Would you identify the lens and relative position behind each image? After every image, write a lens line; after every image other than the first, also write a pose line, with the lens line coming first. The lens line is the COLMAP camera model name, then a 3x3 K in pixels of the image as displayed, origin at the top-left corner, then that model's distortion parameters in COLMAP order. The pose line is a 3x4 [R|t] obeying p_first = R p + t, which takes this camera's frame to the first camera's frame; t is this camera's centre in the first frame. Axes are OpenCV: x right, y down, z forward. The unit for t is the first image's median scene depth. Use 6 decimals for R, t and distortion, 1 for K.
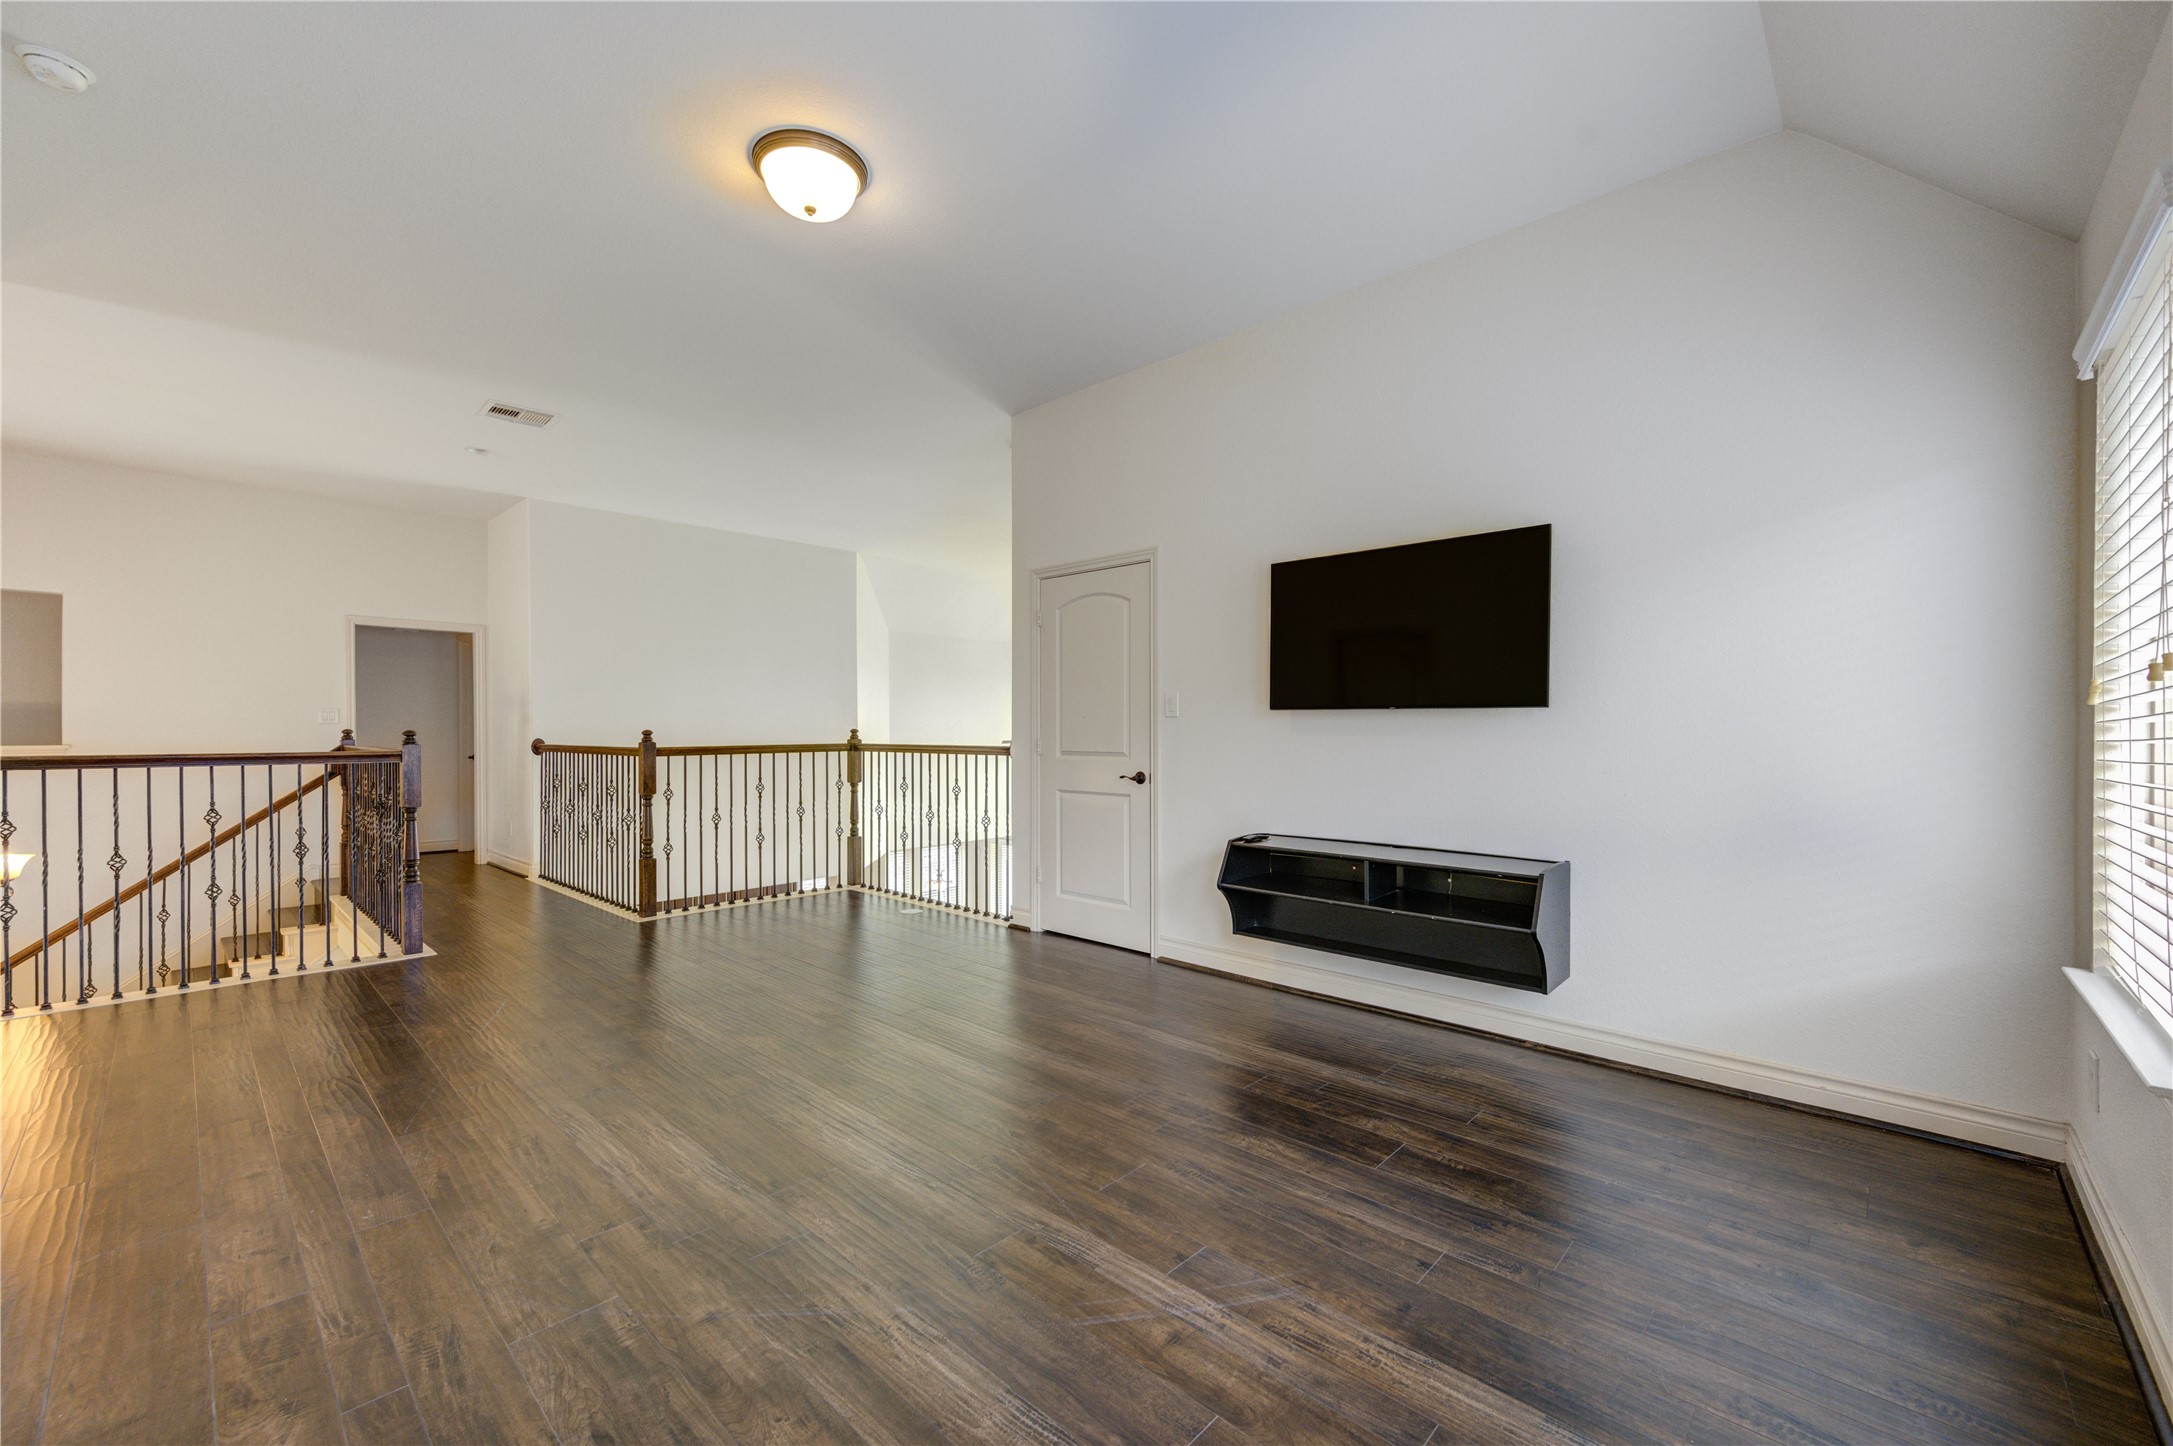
lens RADIAL K [[856.4, 0, 1091.4], [0, 856.4, 729.9], [0, 0, 1]] dist [0.001707, 0.000166]
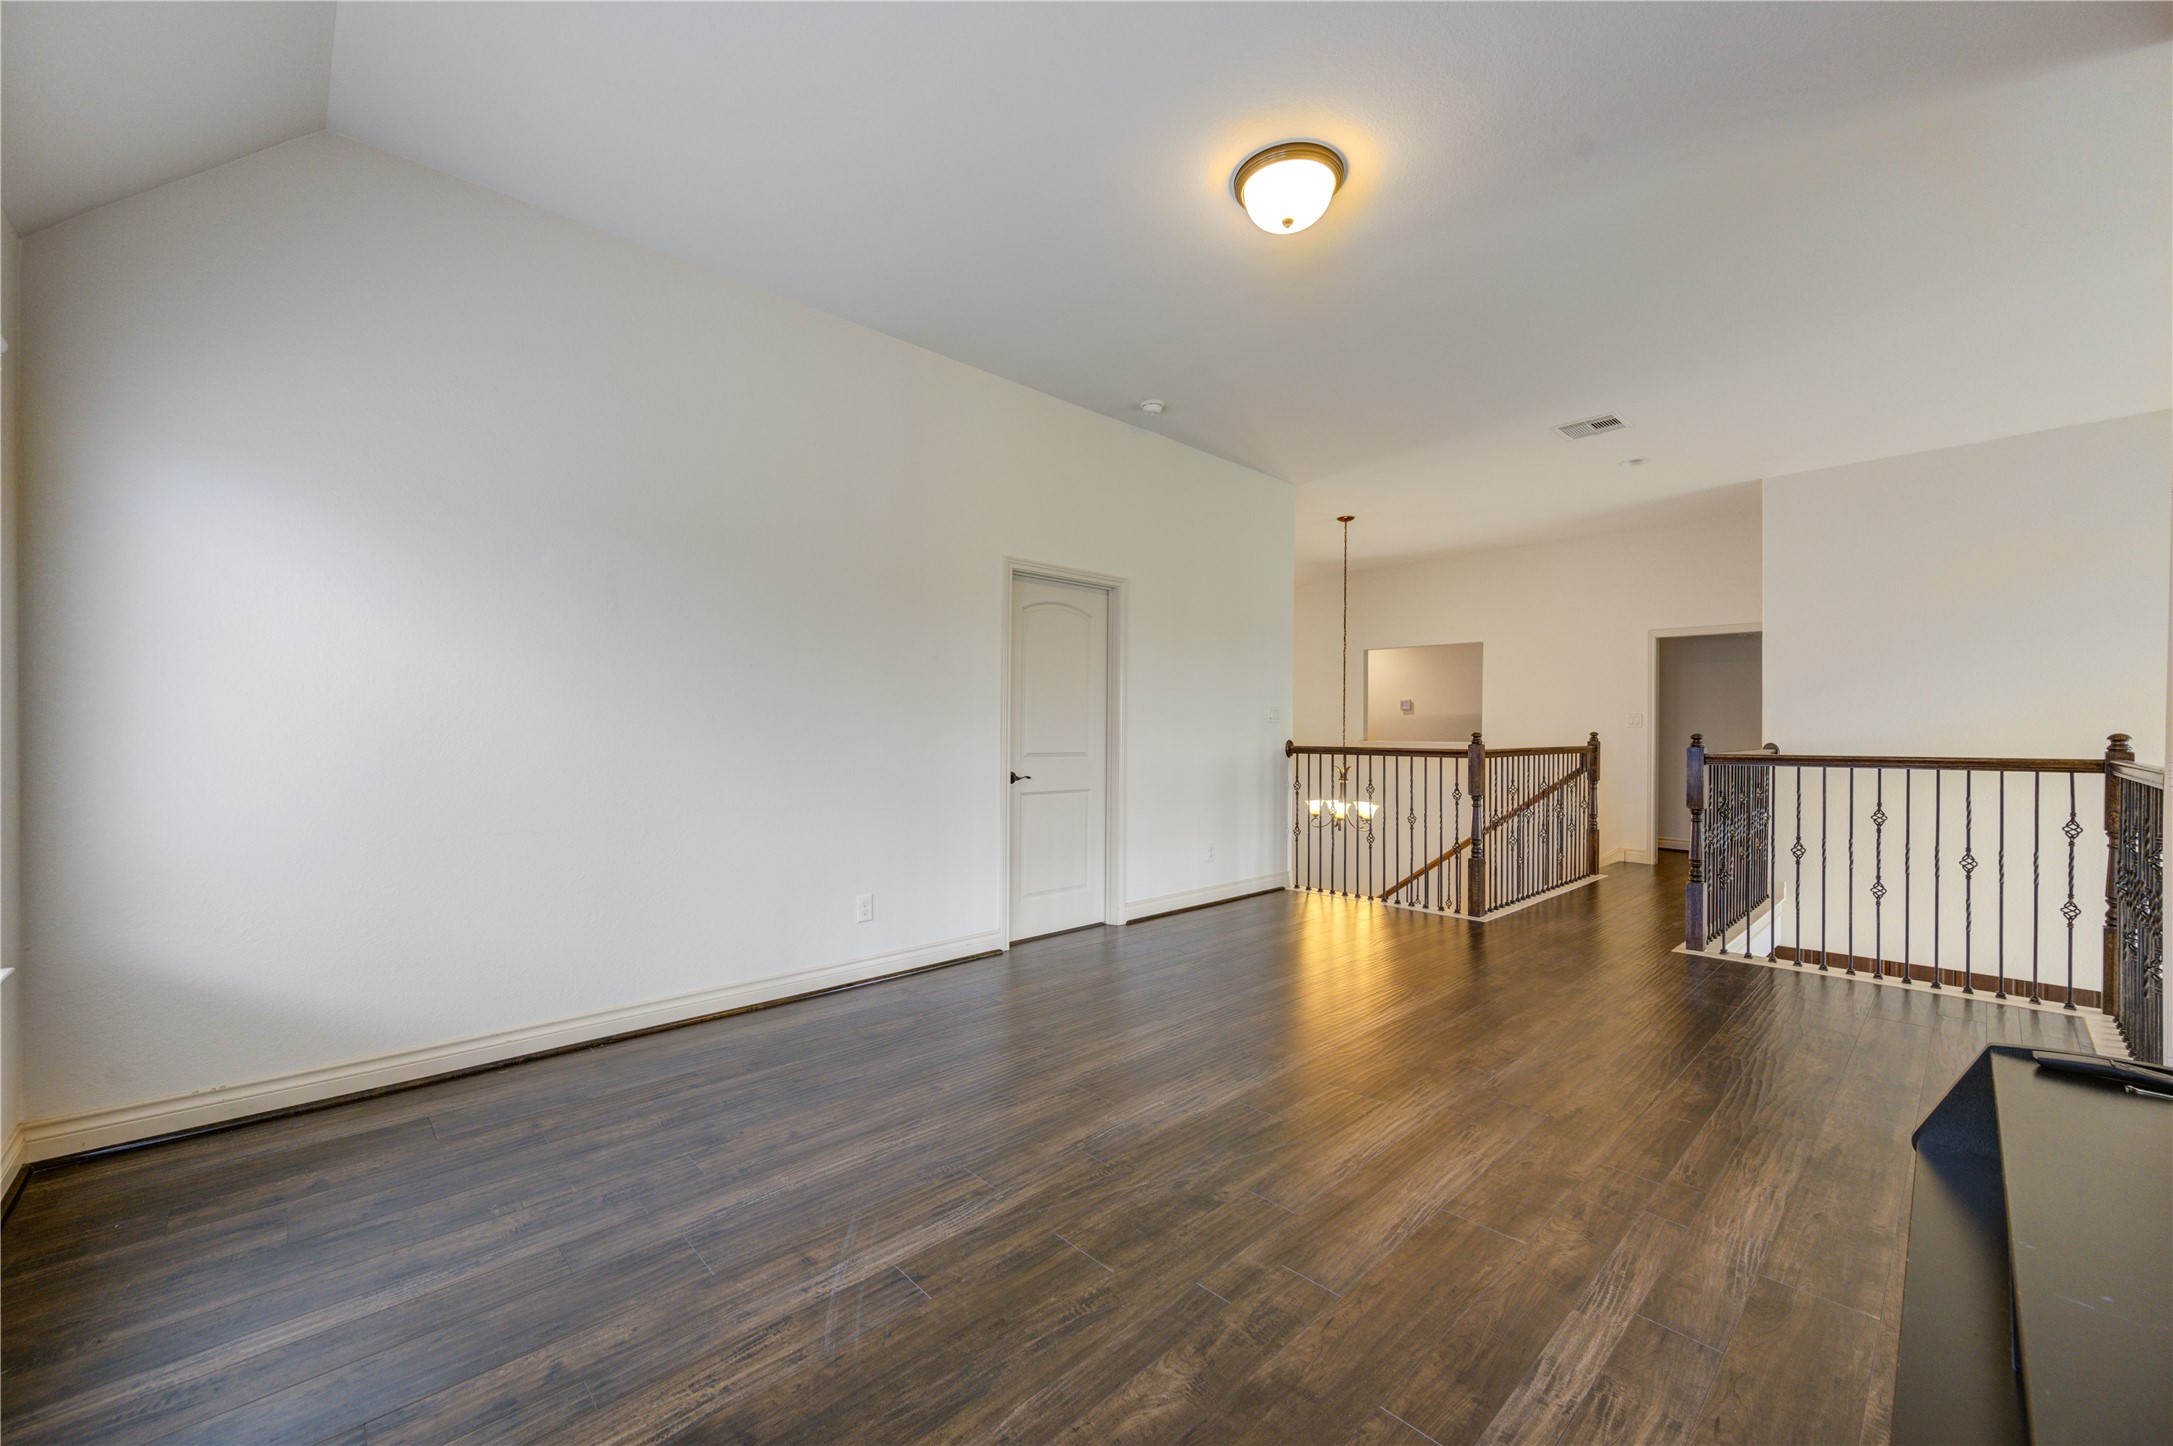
lens RADIAL K [[853.1, 0, 1086.5], [0, 853.1, 723.0], [0, 0, 1]] dist [0.000420, -0.000137]
pose [[-0.055452, -0.009084, -0.998420, 0.766691], [-0.005735, 0.999945, -0.008779, 0.000963], [0.998445, 0.005239, -0.055501, 0.900447]]
